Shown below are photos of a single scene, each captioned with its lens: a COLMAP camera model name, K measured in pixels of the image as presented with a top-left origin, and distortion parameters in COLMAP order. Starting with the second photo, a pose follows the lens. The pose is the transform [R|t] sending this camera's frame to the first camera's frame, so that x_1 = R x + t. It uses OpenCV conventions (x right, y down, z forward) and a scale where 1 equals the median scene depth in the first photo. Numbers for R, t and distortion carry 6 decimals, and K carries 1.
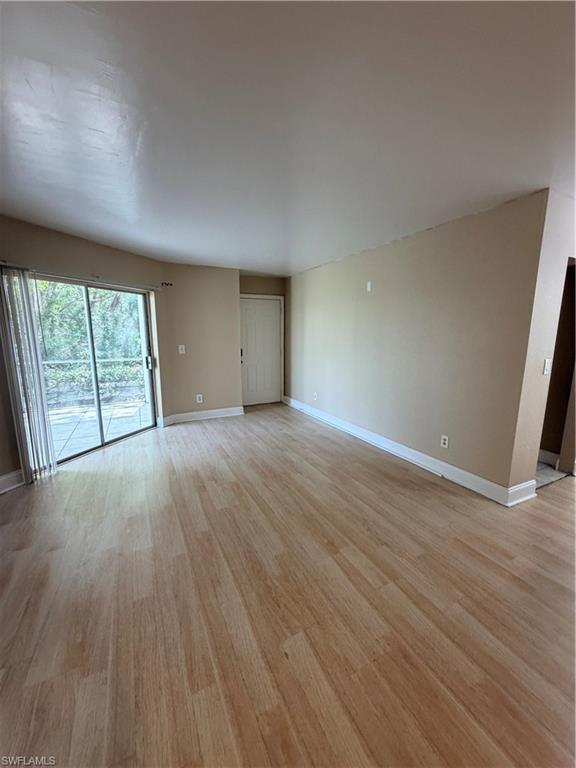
lens RADIAL K [[306.2, 0, 288.8], [0, 306.2, 382.8], [0, 0, 1]] dist [-0.009059, 0.001967]
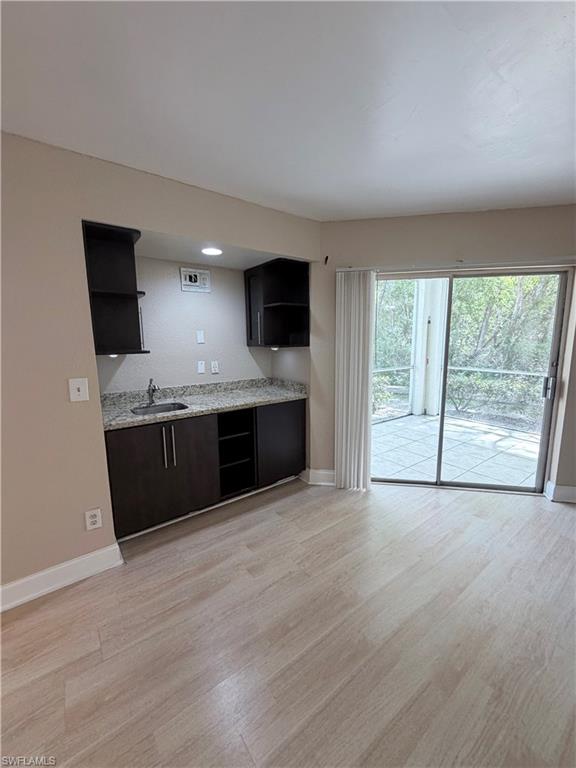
lens RADIAL K [[306.2, 0, 286.4], [0, 306.2, 382.3], [0, 0, 1]] dist [-0.009059, 0.001967]
pose [[0.172122, 0.142324, -0.974740, 0.053454], [-0.154170, 0.981206, 0.116044, -0.103094], [0.972936, 0.130302, 0.190830, 0.595720]]
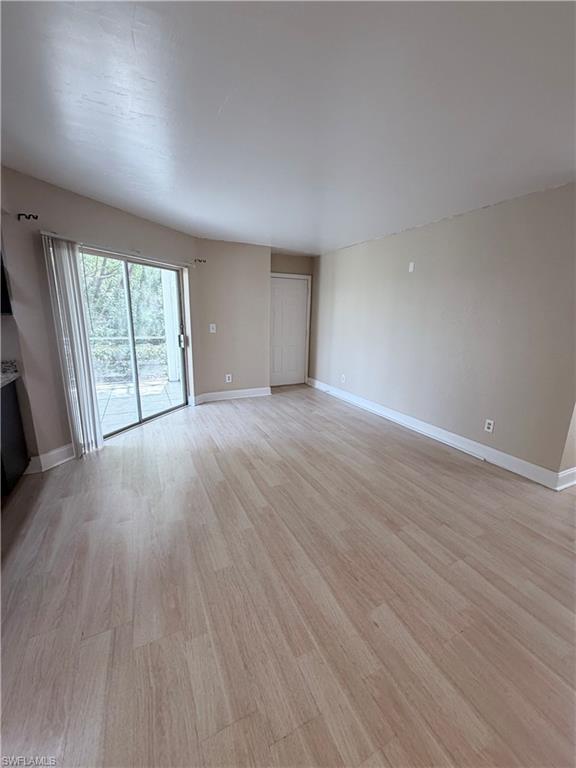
lens RADIAL K [[306.2, 0, 289.9], [0, 306.2, 383.1], [0, 0, 1]] dist [-0.009059, 0.001967]
pose [[0.999747, 0.021024, -0.007957, -0.145590], [-0.020519, 0.998048, 0.058988, 0.007126], [0.009182, -0.058810, 0.998227, 0.002879]]
